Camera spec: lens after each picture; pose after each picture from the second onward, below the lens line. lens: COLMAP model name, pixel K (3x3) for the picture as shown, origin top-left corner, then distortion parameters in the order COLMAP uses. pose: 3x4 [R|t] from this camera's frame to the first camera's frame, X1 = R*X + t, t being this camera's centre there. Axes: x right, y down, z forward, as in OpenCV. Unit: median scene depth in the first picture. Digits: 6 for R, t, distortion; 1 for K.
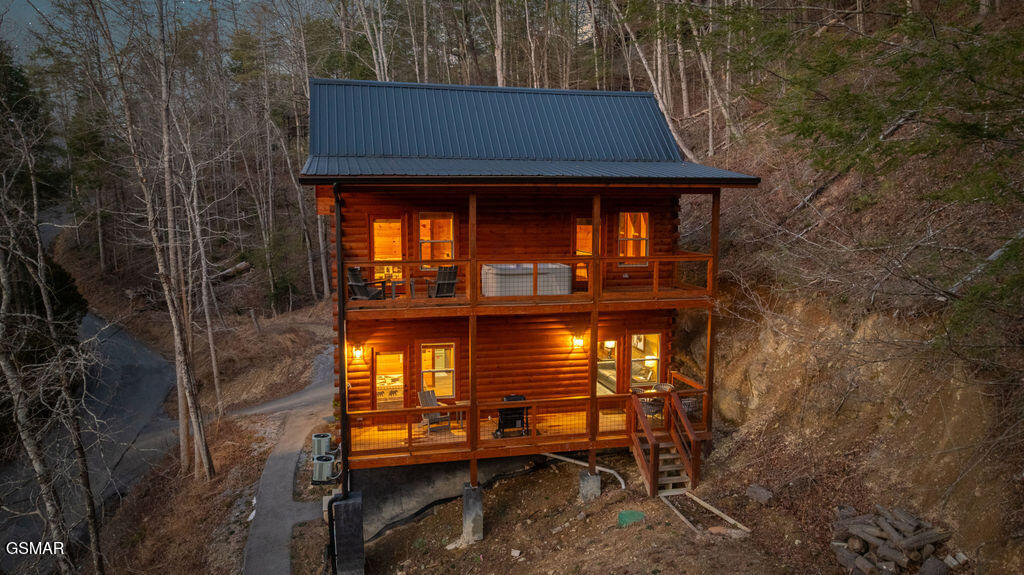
lens RADIAL K [[733.4, 0, 512.0], [0, 733.4, 287.5], [0, 0, 1]] dist [0.090577, -0.000653]
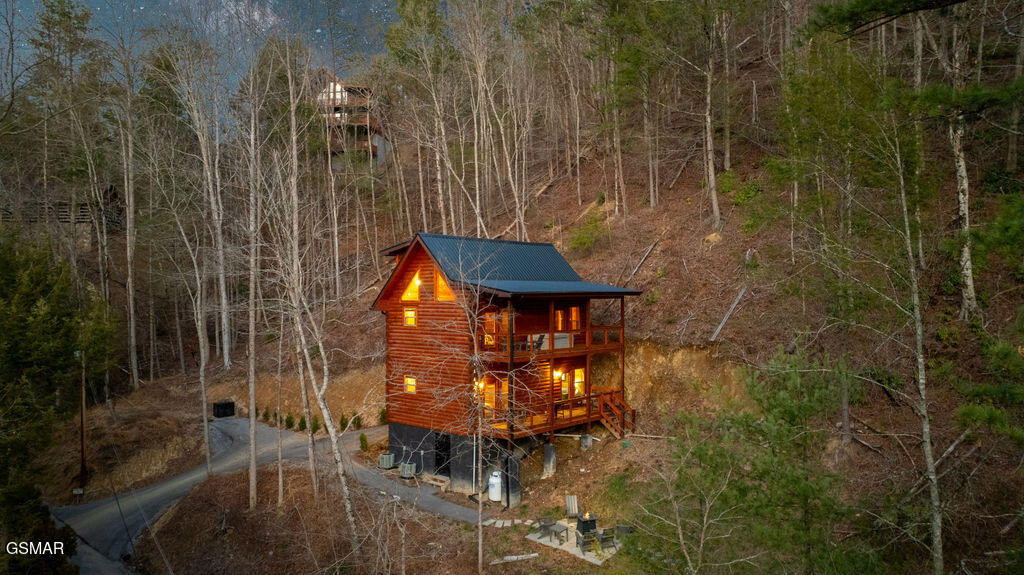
lens RADIAL K [[733.4, 0, 512.0], [0, 733.4, 287.5], [0, 0, 1]] dist [0.090577, -0.000653]
pose [[0.809177, 0.003873, 0.587552, -1.176573], [0.065234, 0.993204, -0.096387, 0.026195], [-0.583933, 0.116322, 0.803425, -0.524121]]
